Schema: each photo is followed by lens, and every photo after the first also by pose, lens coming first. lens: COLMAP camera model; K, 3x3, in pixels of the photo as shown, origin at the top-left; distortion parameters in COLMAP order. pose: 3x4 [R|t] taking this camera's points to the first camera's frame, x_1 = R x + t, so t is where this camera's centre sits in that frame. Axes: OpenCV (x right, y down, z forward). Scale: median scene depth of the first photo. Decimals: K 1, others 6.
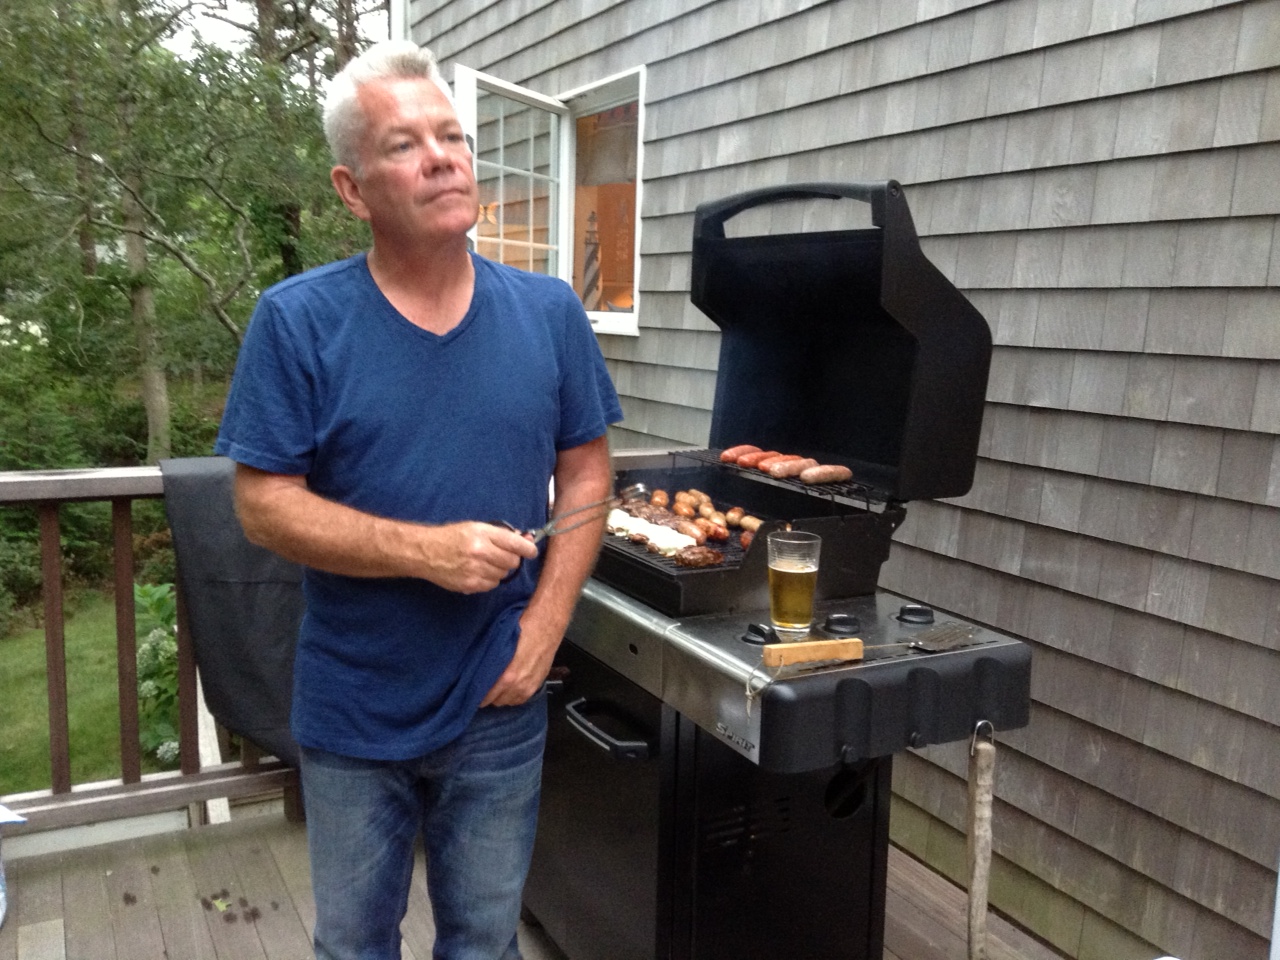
lens RADIAL K [[1189.0, 0, 640.2], [0, 1189.0, 477.4], [0, 0, 1]] dist [0.138768, -0.285822]
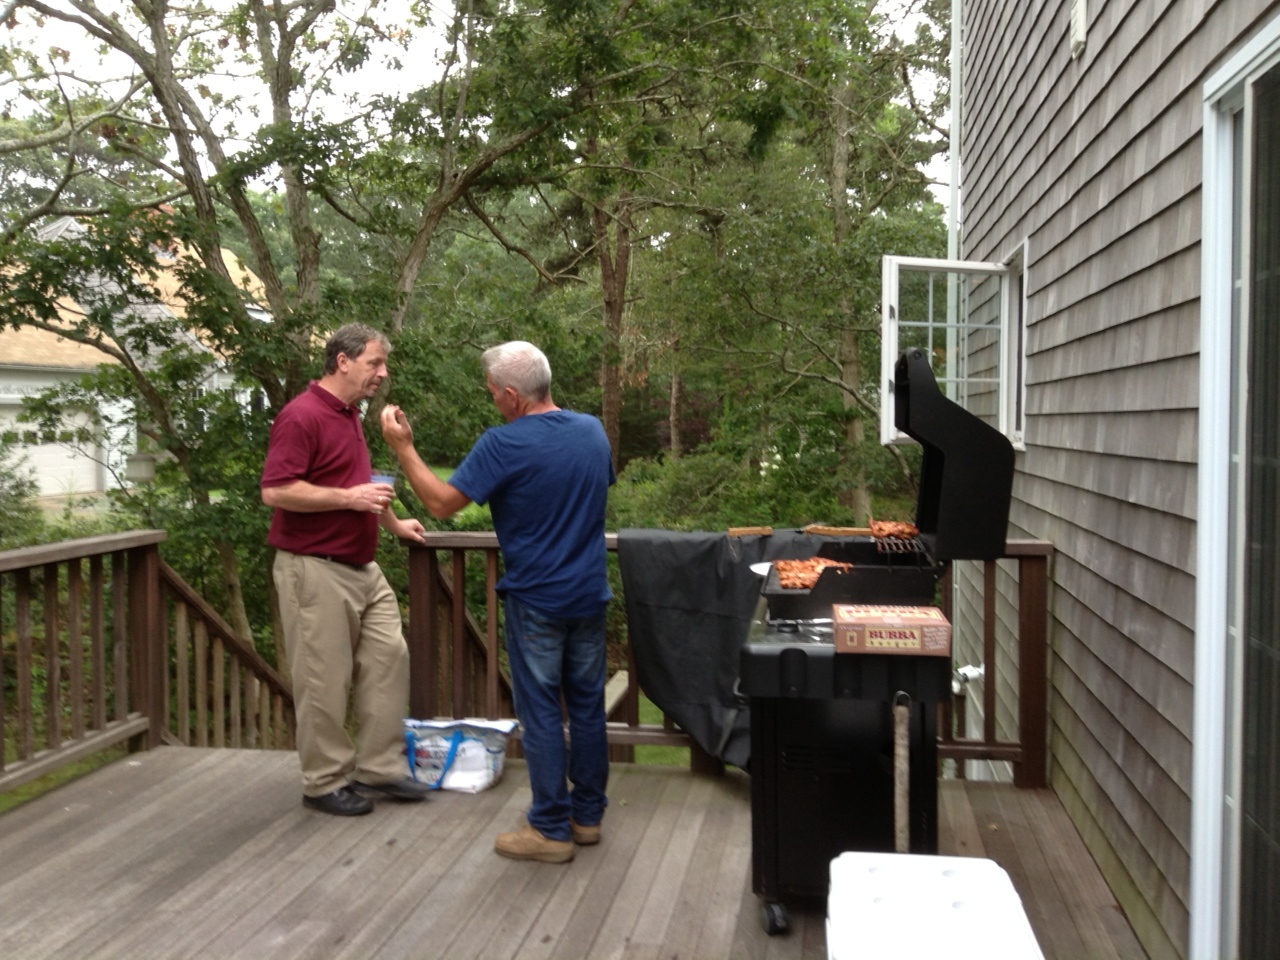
lens RADIAL K [[1189.0, 0, 640.2], [0, 1189.0, 477.4], [0, 0, 1]] dist [0.138768, -0.285822]
pose [[0.802860, -0.000547, -0.596168, 0.427887], [-0.060571, 0.994750, -0.082485, 0.034145], [0.593083, 0.102334, 0.798611, -0.217156]]
